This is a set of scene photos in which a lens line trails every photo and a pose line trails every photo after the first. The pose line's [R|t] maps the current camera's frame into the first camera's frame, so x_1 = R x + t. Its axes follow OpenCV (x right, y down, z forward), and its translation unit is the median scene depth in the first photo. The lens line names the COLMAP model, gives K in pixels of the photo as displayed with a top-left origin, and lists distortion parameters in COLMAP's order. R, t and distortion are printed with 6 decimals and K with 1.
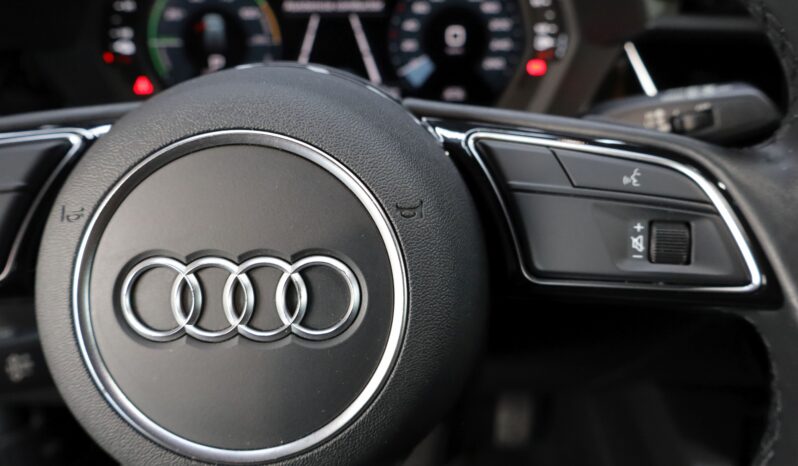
lens RADIAL K [[668.3, 0, 418.8], [0, 668.3, 230.9], [0, 0, 1]] dist [-0.013157, -0.006388]
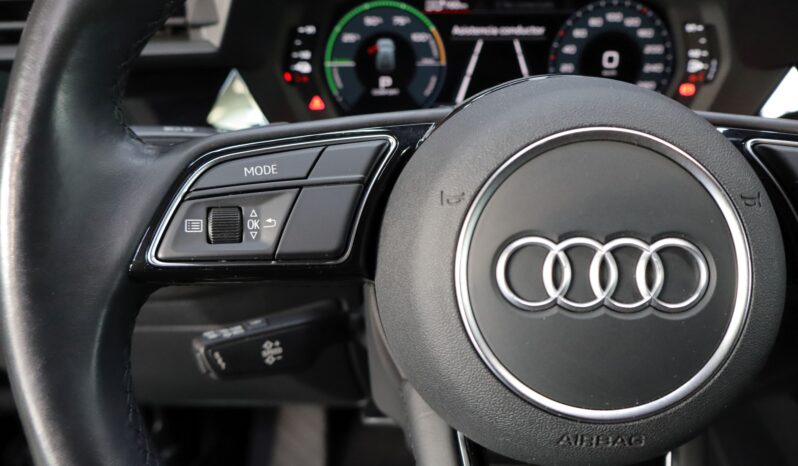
lens RADIAL K [[668.3, 0, 401.8], [0, 668.3, 236.2], [0, 0, 1]] dist [-0.013157, -0.006388]
pose [[0.998569, 0.017753, -0.050444, -0.343957], [-0.019654, 0.999106, -0.037435, 0.053186], [0.049734, 0.038373, 0.998025, -0.095097]]
